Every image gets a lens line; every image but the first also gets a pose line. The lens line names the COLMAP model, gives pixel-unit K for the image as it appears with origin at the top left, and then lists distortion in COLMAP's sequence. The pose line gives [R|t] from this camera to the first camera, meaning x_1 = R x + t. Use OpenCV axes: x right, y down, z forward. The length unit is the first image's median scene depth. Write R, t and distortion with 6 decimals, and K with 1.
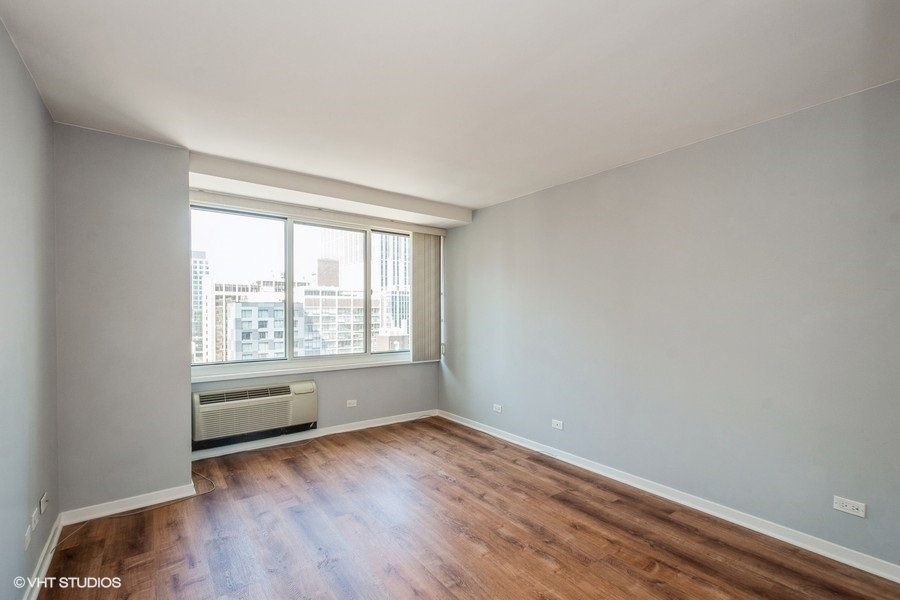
lens RADIAL K [[394.9, 0, 454.2], [0, 394.9, 313.1], [0, 0, 1]] dist [0.014575, -0.002301]
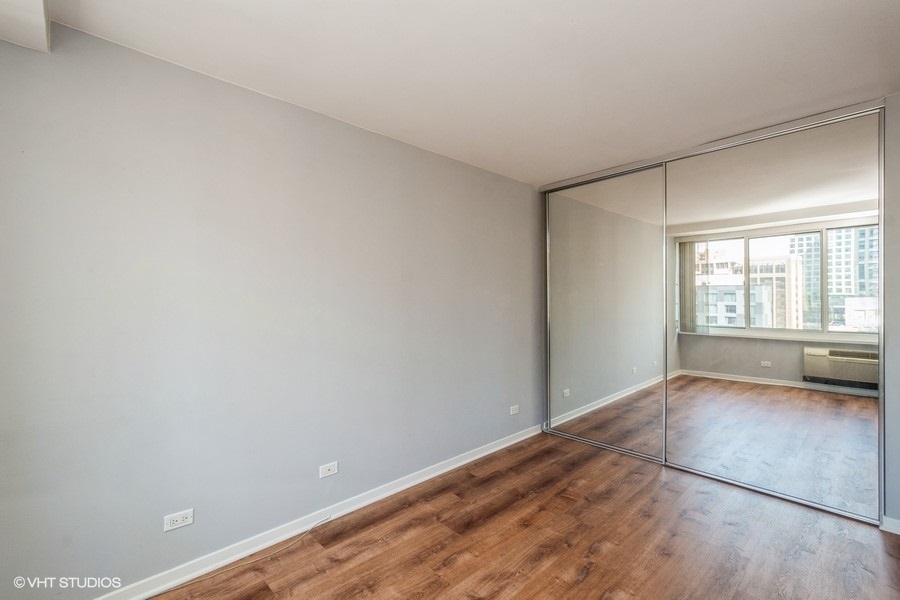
lens RADIAL K [[394.9, 0, 446.1], [0, 394.9, 298.7], [0, 0, 1]] dist [0.014575, -0.002301]
pose [[-0.094647, -0.001279, 0.995510, -0.554638], [0.005898, 0.999981, 0.001846, -0.007986], [-0.995493, 0.006046, -0.094637, 1.132213]]
